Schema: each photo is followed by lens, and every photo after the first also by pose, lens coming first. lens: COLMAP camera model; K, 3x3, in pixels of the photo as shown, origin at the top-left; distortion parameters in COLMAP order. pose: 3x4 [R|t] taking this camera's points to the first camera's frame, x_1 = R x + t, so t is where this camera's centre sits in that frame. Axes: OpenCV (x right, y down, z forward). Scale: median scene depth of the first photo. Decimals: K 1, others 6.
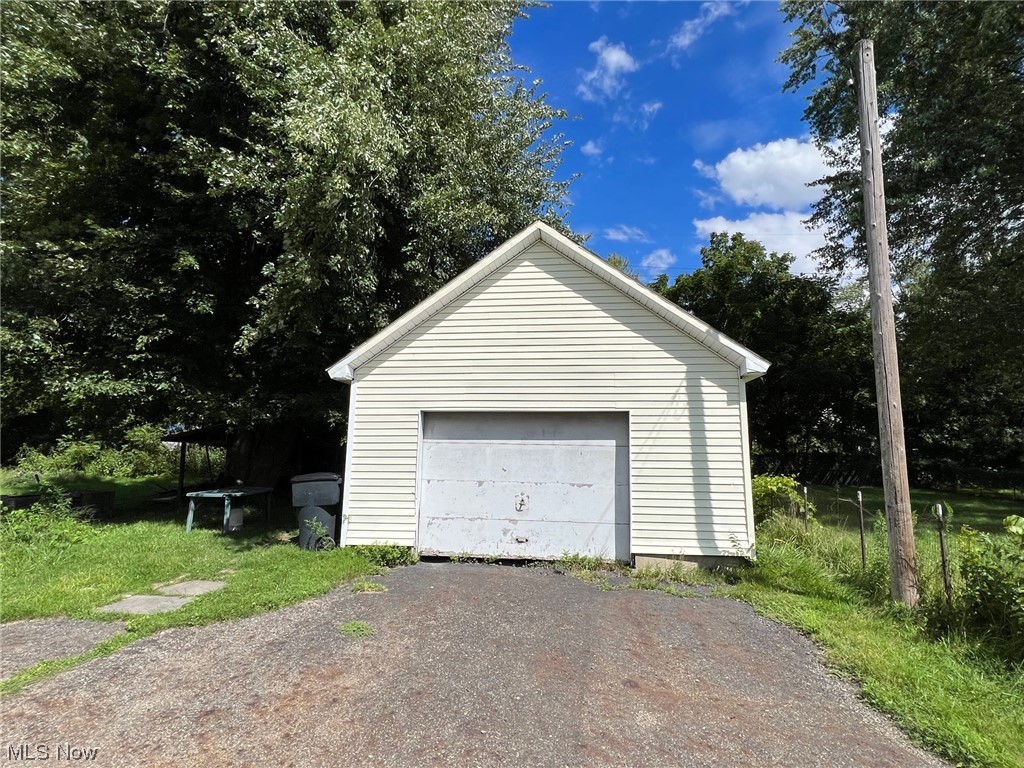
lens RADIAL K [[524.4, 0, 512.0], [0, 524.4, 384.0], [0, 0, 1]] dist [-0.001751, -0.000533]
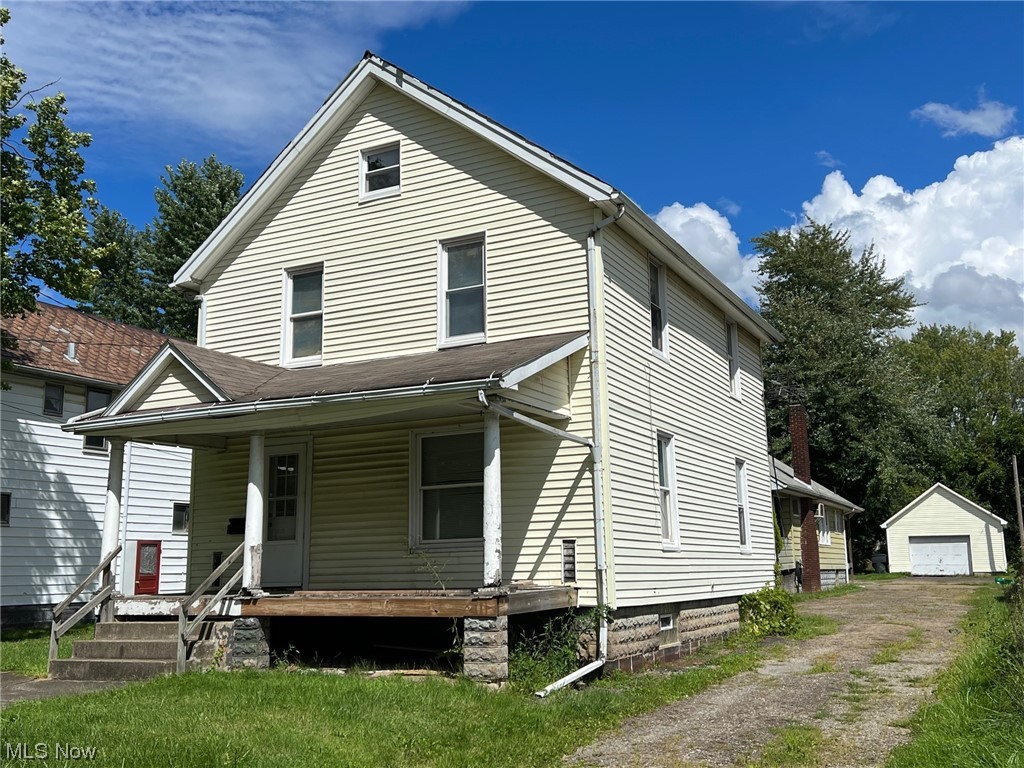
lens RADIAL K [[986.8, 0, 512.0], [0, 986.8, 384.0], [0, 0, 1]] dist [0.113536, -0.257938]
pose [[0.941356, -0.081800, -0.327351, -0.427673], [0.069377, 0.996363, -0.049471, -0.891527], [0.330207, 0.023859, 0.943607, -6.806292]]
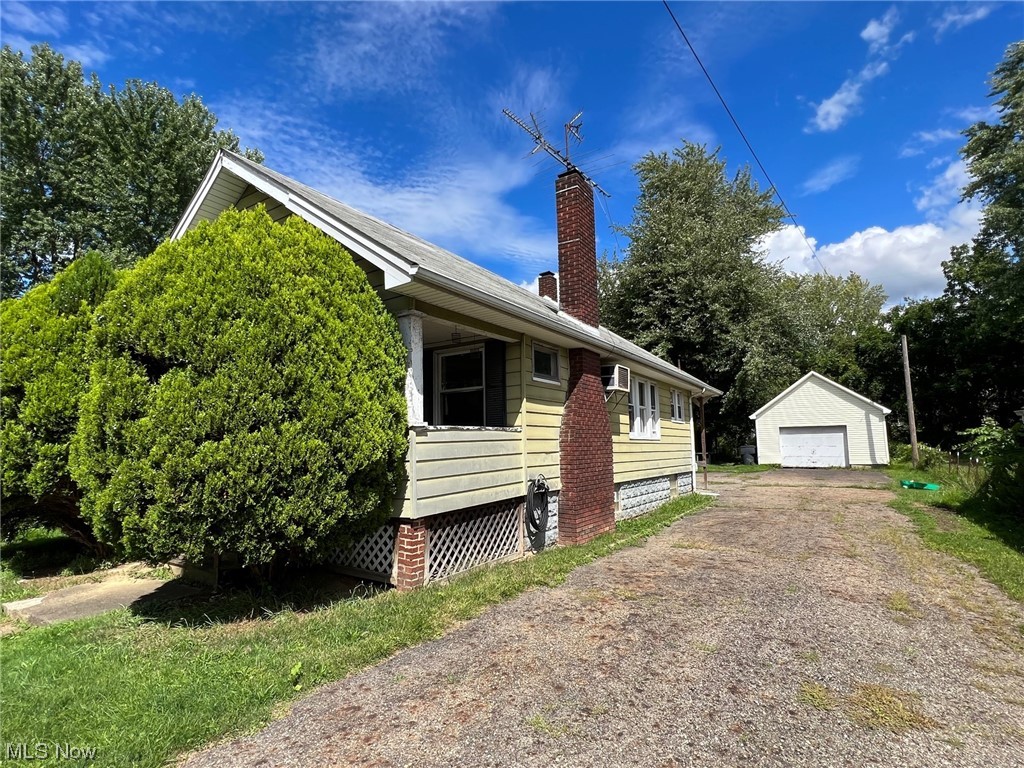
lens RADIAL K [[524.4, 0, 512.0], [0, 524.4, 384.0], [0, 0, 1]] dist [-0.001751, -0.000533]
pose [[0.907188, -0.075658, -0.413866, -0.336479], [0.085198, 0.996353, 0.004613, -0.428922], [0.412008, -0.039445, 0.910326, -3.109577]]
